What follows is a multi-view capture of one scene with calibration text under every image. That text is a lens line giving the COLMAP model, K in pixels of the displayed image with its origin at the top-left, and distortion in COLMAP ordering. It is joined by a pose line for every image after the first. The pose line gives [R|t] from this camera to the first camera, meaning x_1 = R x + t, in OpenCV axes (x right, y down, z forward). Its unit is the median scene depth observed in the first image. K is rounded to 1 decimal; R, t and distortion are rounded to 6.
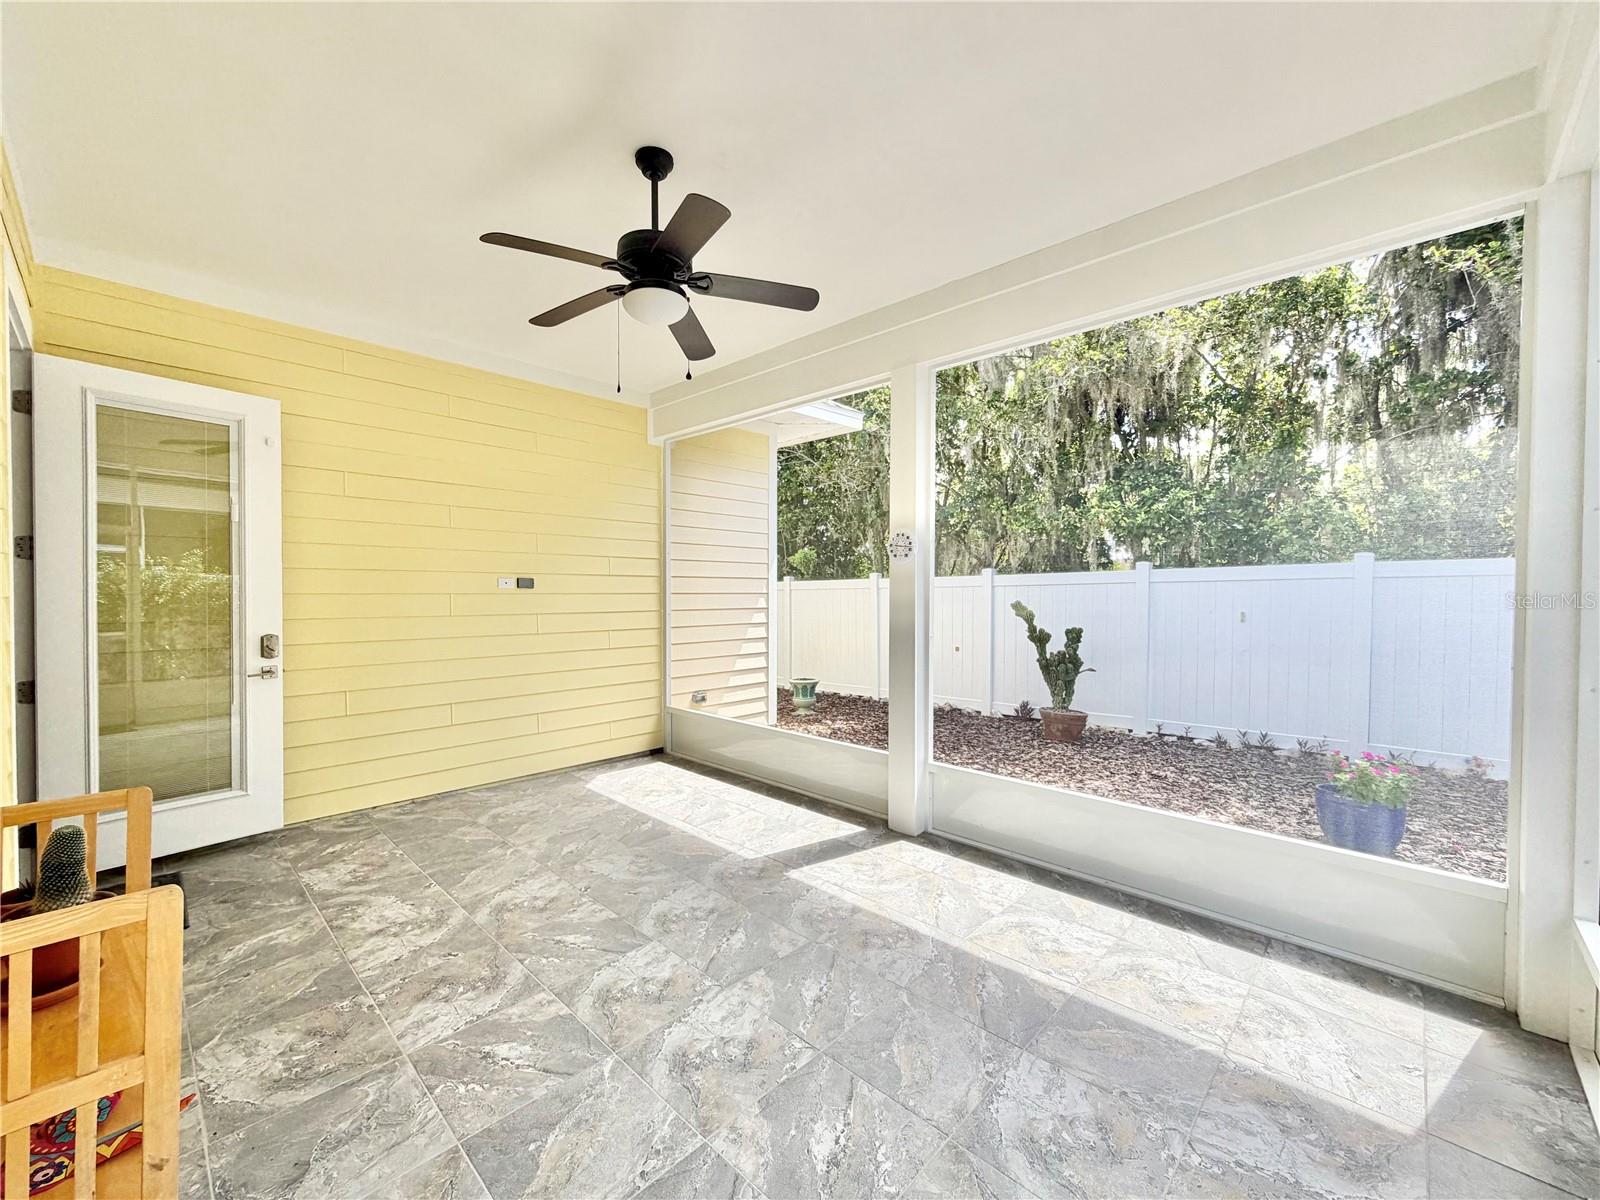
lens RADIAL K [[640.7, 0, 792.4], [0, 640.7, 594.2], [0, 0, 1]] dist [-0.000018, 0.001068]
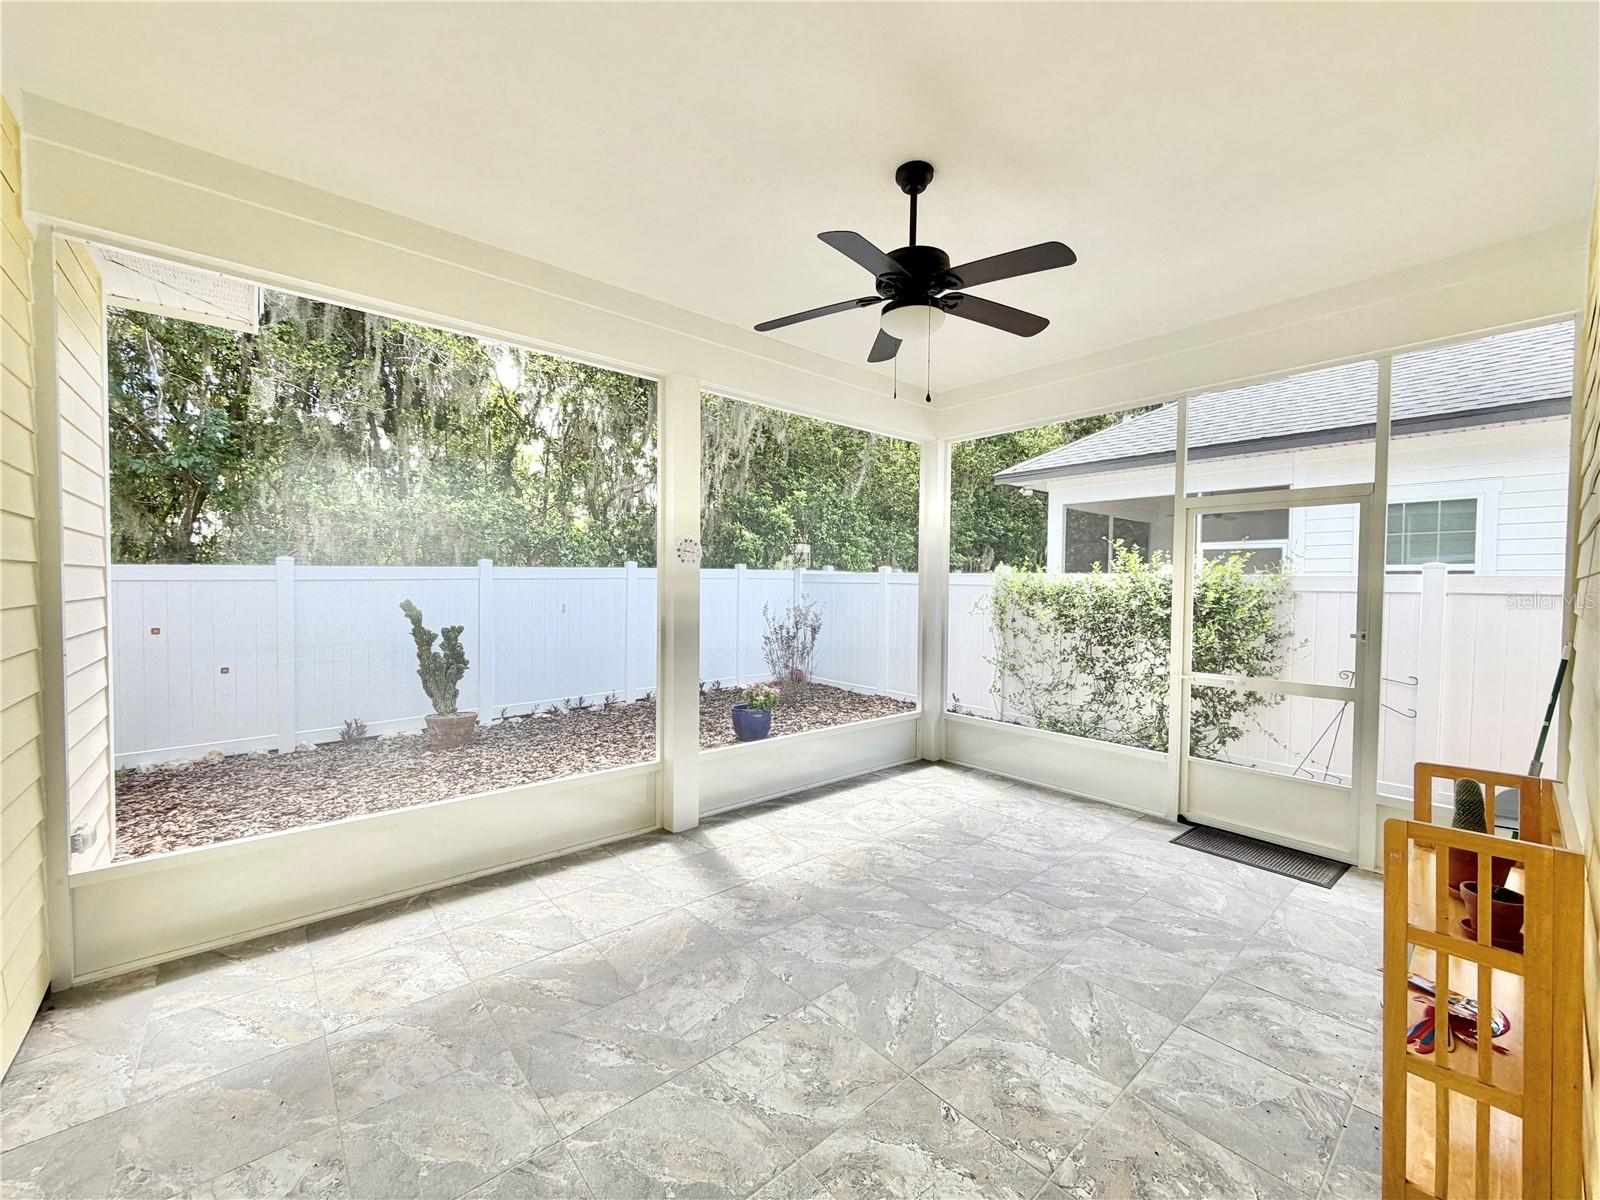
lens RADIAL K [[640.7, 0, 793.9], [0, 640.7, 600.0], [0, 0, 1]] dist [-0.000018, 0.001068]
pose [[0.098486, -0.026073, 0.994797, -1.071831], [-0.004710, 0.999633, 0.026666, -0.033317], [-0.995127, -0.007312, 0.098327, 0.942790]]
